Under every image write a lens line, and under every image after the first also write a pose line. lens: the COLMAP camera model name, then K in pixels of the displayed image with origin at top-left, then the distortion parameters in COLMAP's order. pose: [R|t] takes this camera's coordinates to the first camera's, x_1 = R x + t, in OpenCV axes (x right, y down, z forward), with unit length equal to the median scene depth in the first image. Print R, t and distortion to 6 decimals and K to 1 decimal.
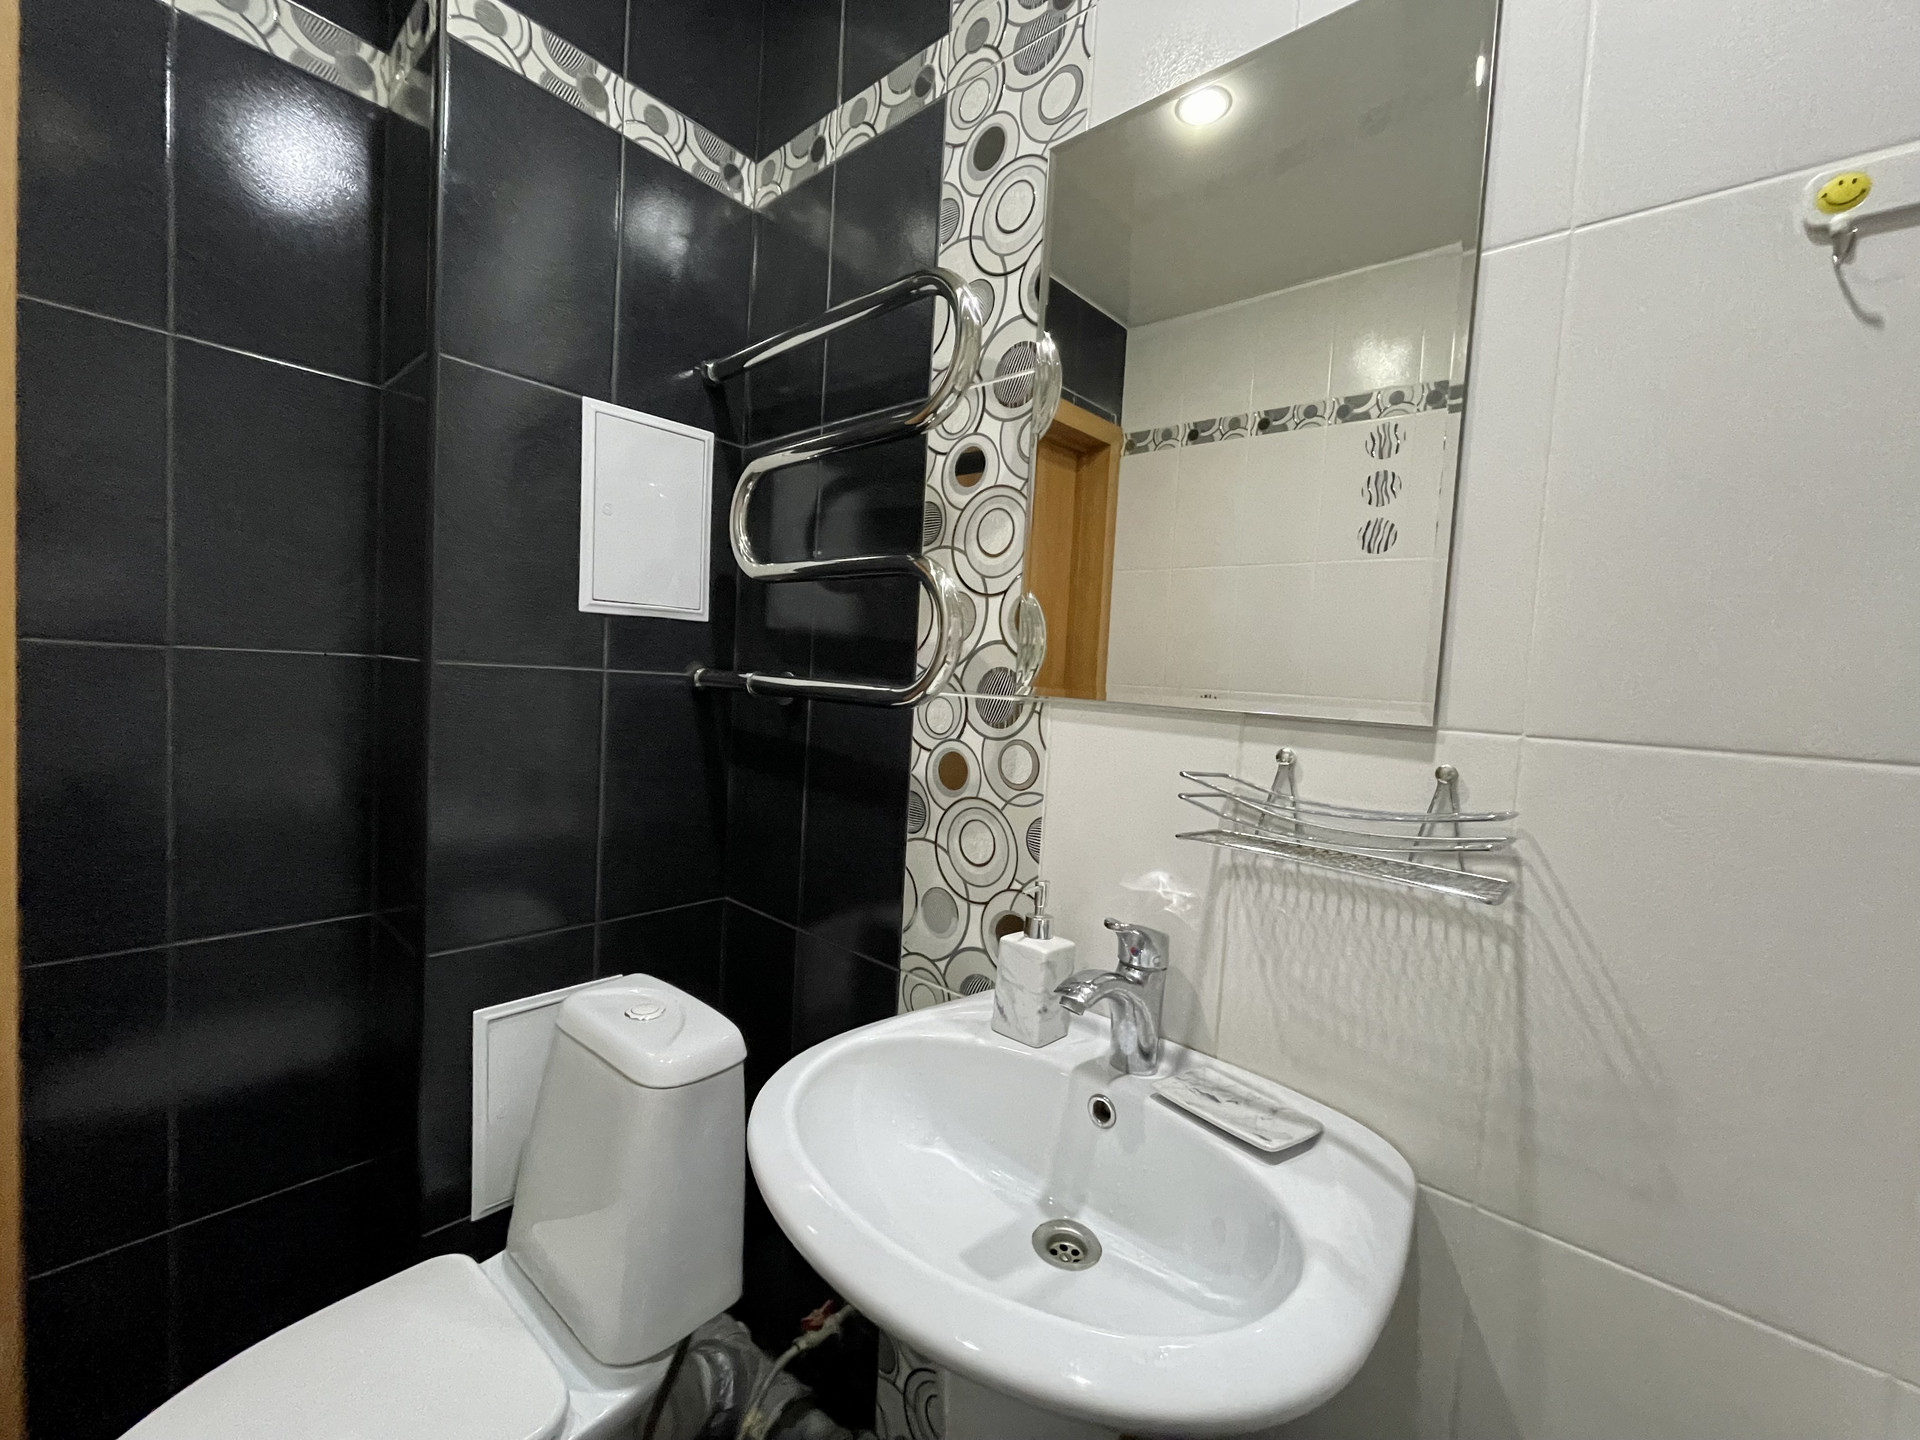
lens RADIAL K [[778.1, 0, 958.5], [0, 778.1, 723.0], [0, 0, 1]] dist [-0.003715, 0.000124]
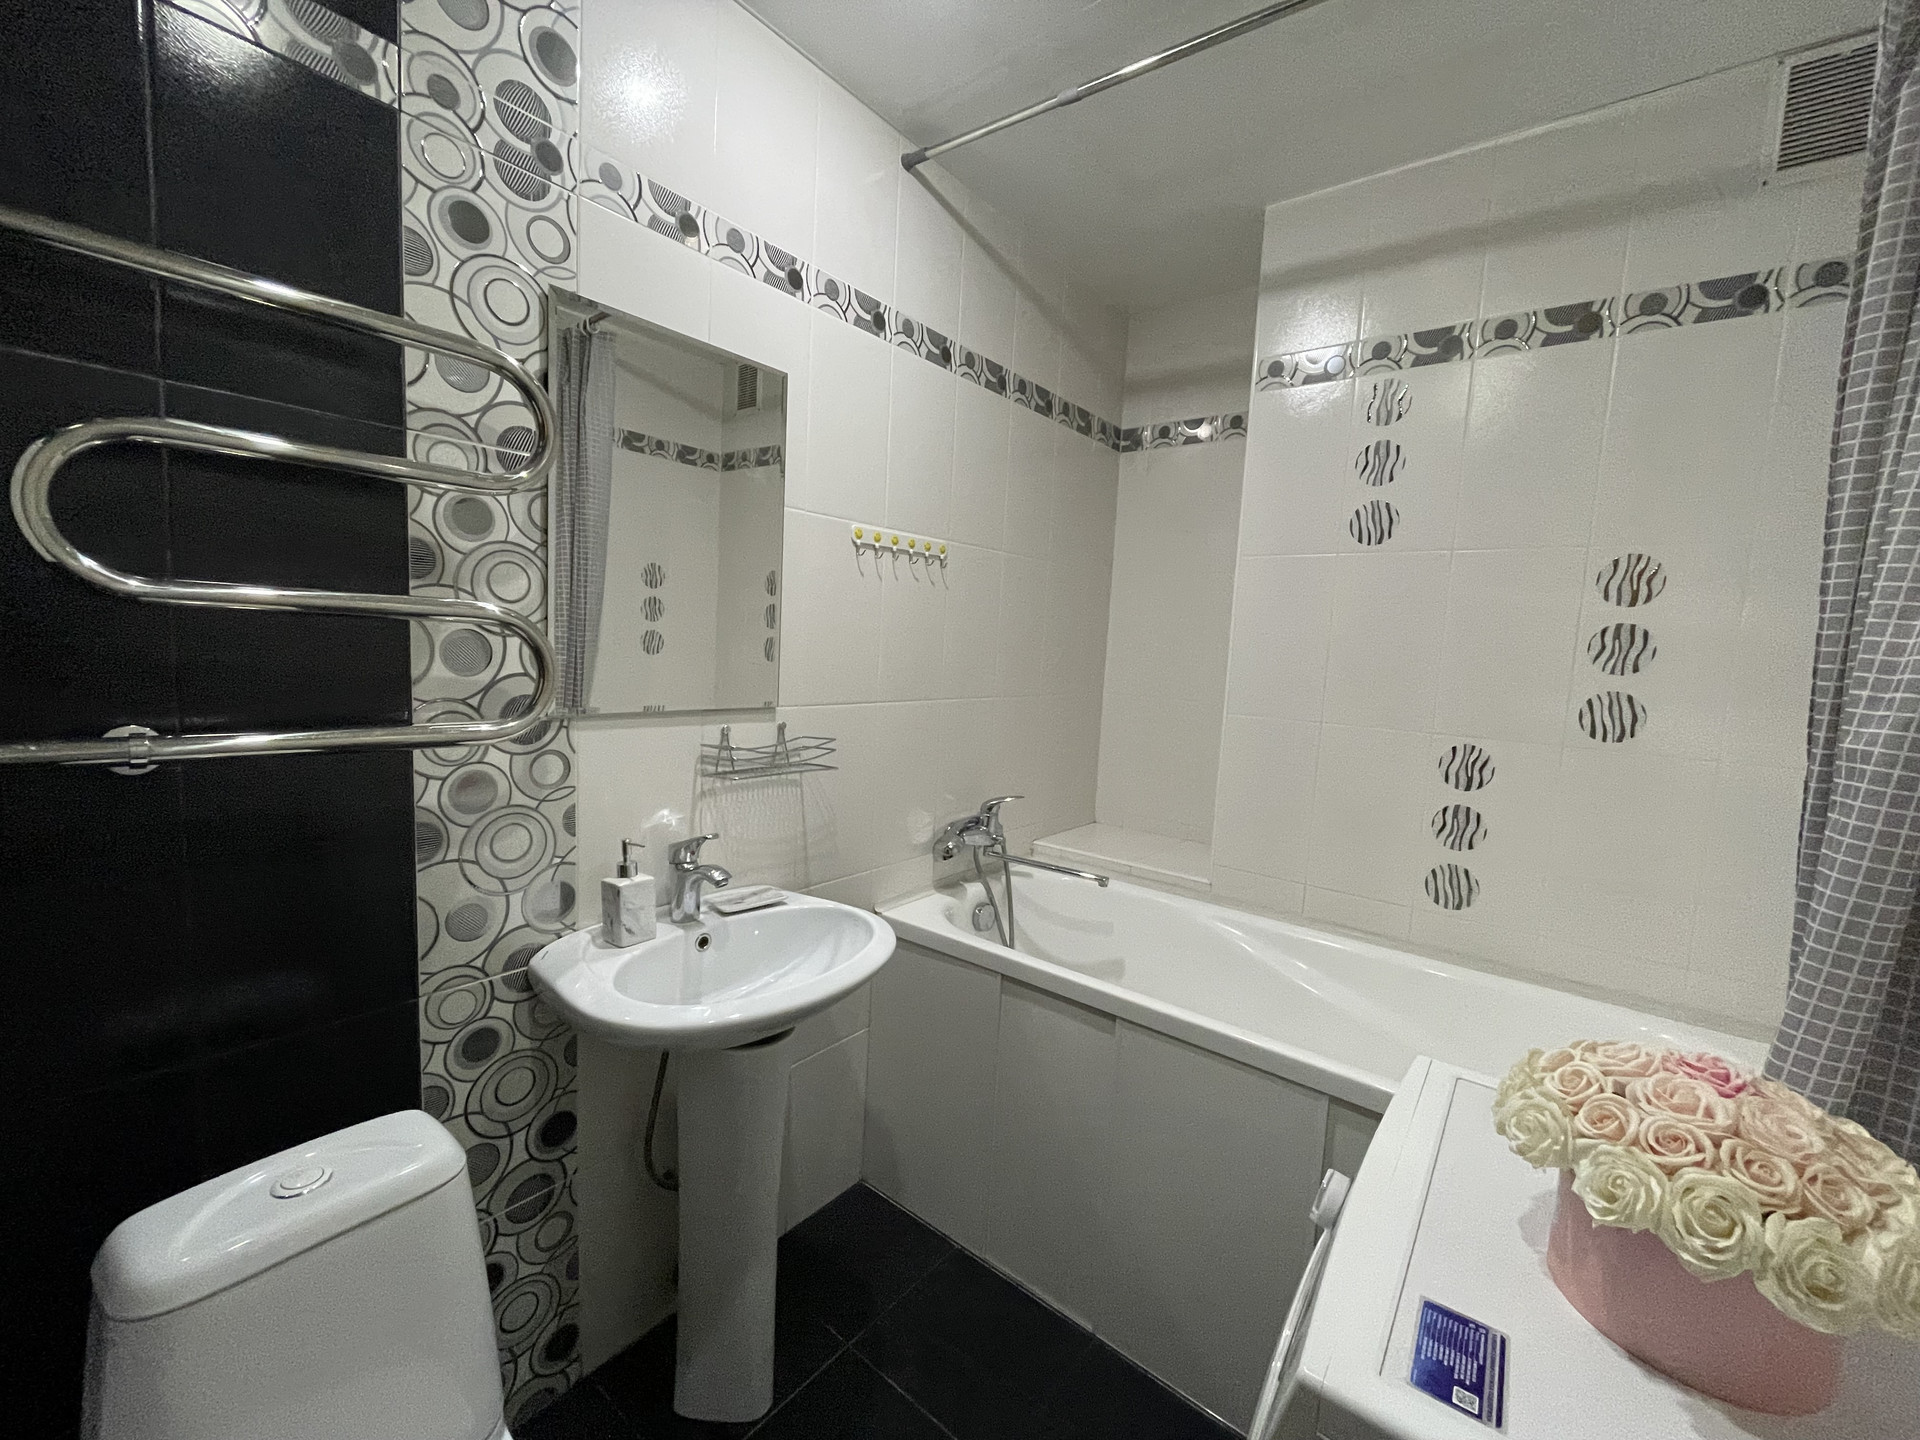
lens RADIAL K [[778.1, 0, 958.5], [0, 778.1, 723.0], [0, 0, 1]] dist [-0.003715, 0.000124]
pose [[-0.042313, -0.166267, 0.985173, -1.186581], [0.007295, 0.985978, 0.166716, -0.227738], [-0.999078, 0.014241, -0.040507, 0.374638]]
